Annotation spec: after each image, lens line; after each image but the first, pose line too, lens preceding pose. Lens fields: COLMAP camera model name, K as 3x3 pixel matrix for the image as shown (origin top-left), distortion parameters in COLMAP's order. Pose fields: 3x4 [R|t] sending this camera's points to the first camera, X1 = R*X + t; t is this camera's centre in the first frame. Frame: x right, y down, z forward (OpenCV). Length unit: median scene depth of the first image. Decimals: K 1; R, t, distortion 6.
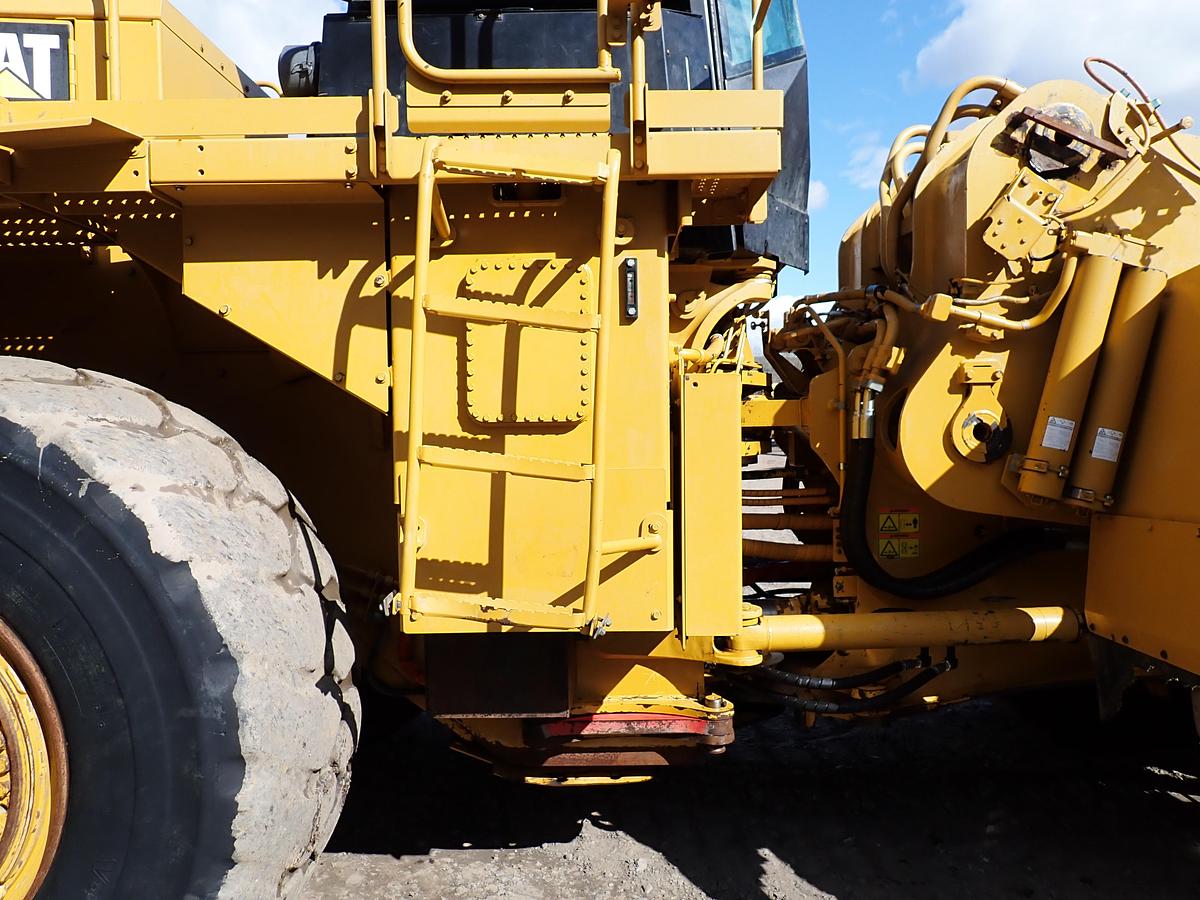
lens RADIAL K [[887.5, 0, 600.0], [0, 887.5, 448.4], [0, 0, 1]] dist [-0.000057, -0.000375]
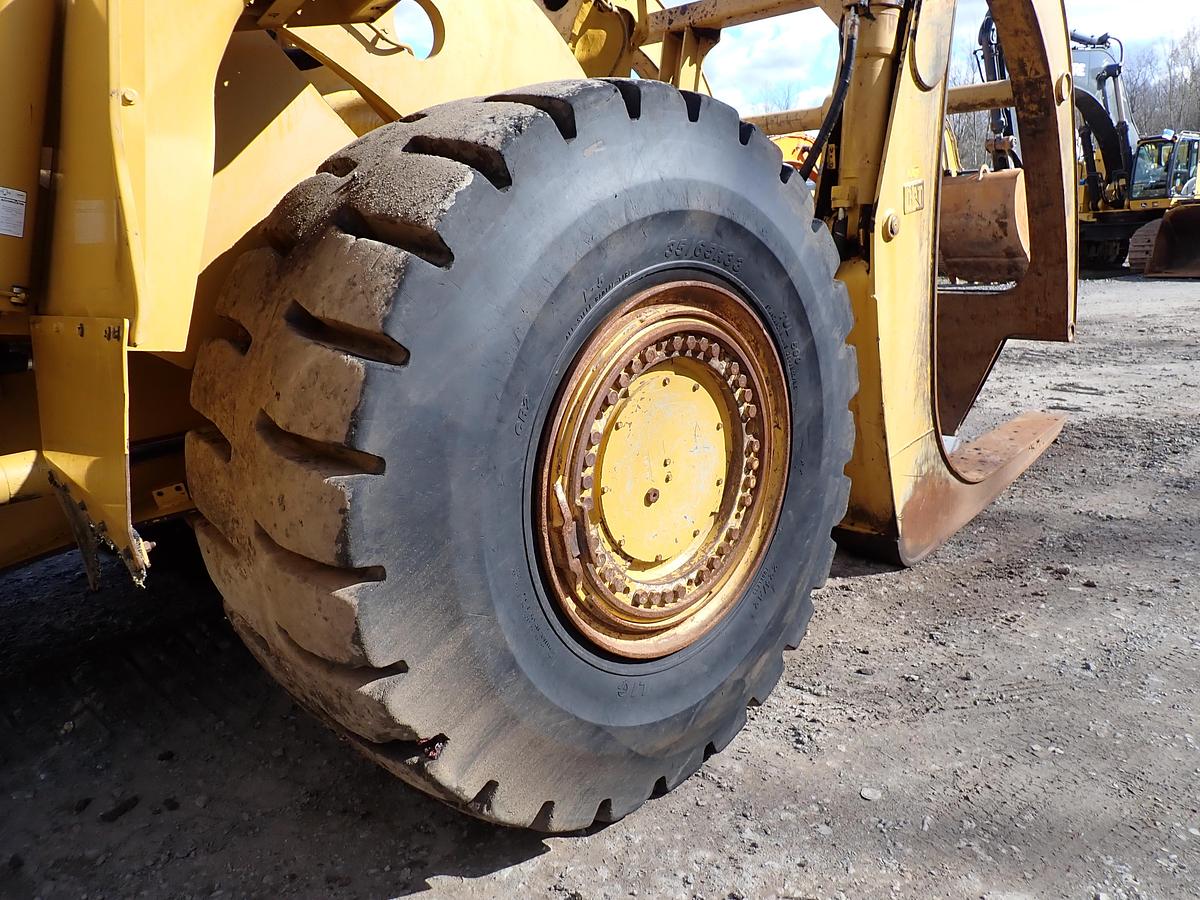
lens RADIAL K [[883.5, 0, 604.5], [0, 883.5, 443.7], [0, 0, 1]] dist [0.003812, -0.003731]
pose [[0.717044, -0.183637, 0.672403, 0.478116], [0.047196, 0.975248, 0.216017, 0.051467], [-0.695429, -0.123159, 0.707963, 0.213399]]
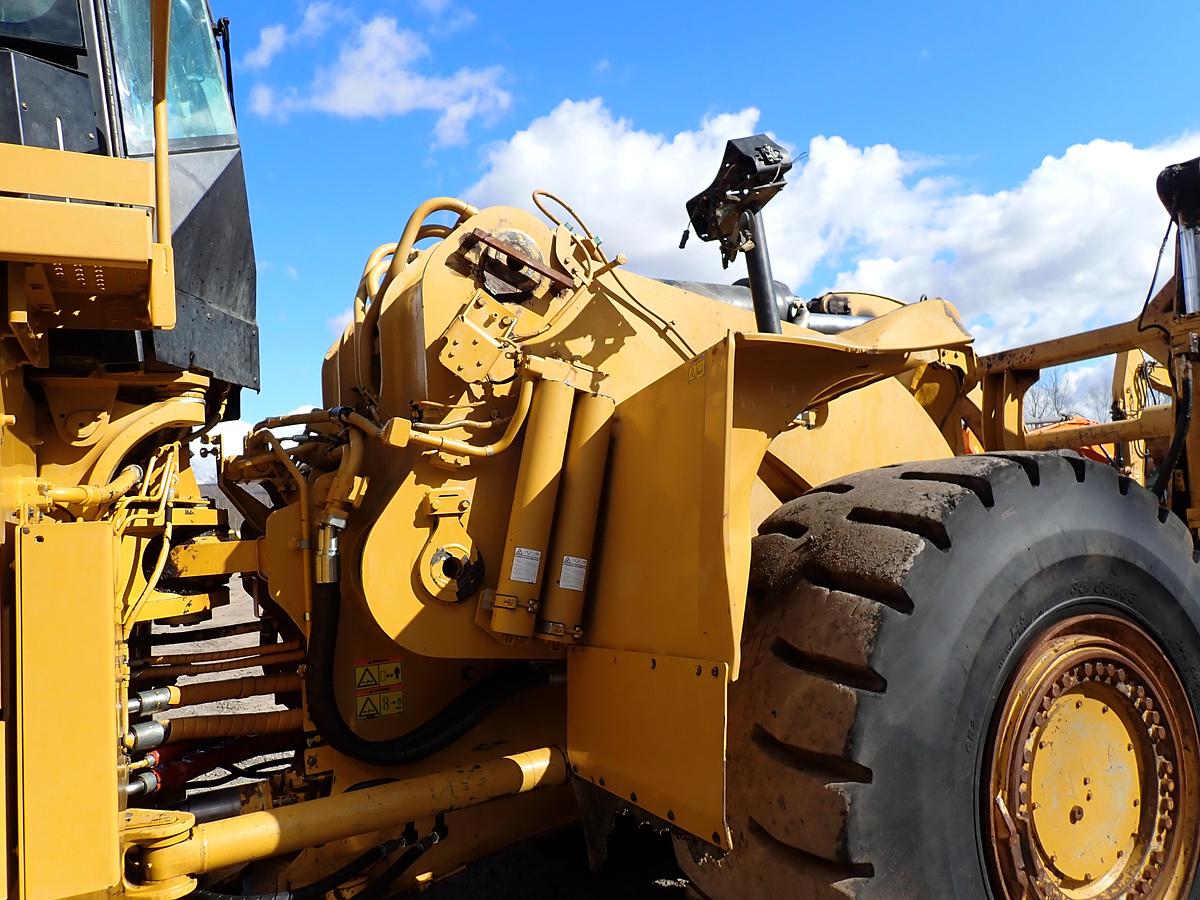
lens RADIAL K [[888.1, 0, 604.2], [0, 888.1, 449.2], [0, 0, 1]] dist [0.005533, -0.012525]
pose [[0.880420, -0.008490, 0.474119, 0.166615], [0.071680, 0.990734, -0.115364, -0.027546], [-0.468746, 0.135554, 0.872870, 0.141358]]
